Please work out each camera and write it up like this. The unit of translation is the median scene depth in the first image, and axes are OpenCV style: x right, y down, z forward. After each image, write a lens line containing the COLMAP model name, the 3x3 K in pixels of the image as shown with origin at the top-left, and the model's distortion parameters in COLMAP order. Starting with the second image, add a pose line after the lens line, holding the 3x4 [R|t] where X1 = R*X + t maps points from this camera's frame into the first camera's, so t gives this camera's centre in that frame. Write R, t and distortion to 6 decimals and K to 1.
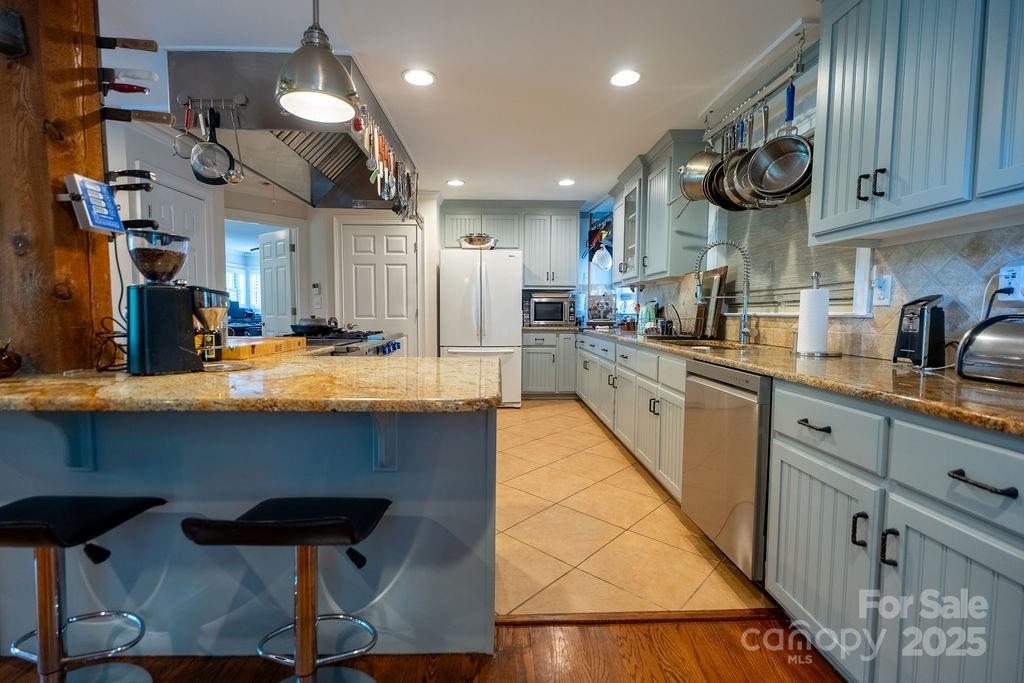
lens RADIAL K [[452.9, 0, 508.0], [0, 452.9, 338.7], [0, 0, 1]] dist [0.007625, 0.000591]
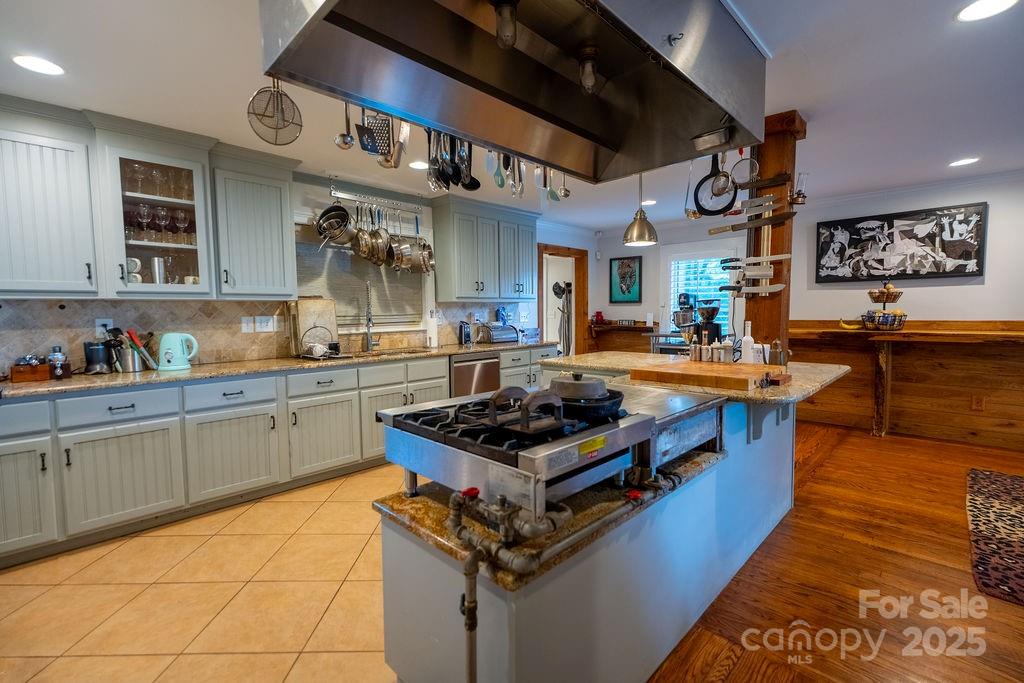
lens RADIAL K [[452.9, 0, 508.0], [0, 452.9, 338.7], [0, 0, 1]] dist [0.007625, 0.000591]
pose [[-0.692055, -0.050474, 0.720078, -0.454514], [0.047118, 0.992266, 0.114838, -0.094138], [-0.720305, 0.113403, -0.684325, 0.865141]]
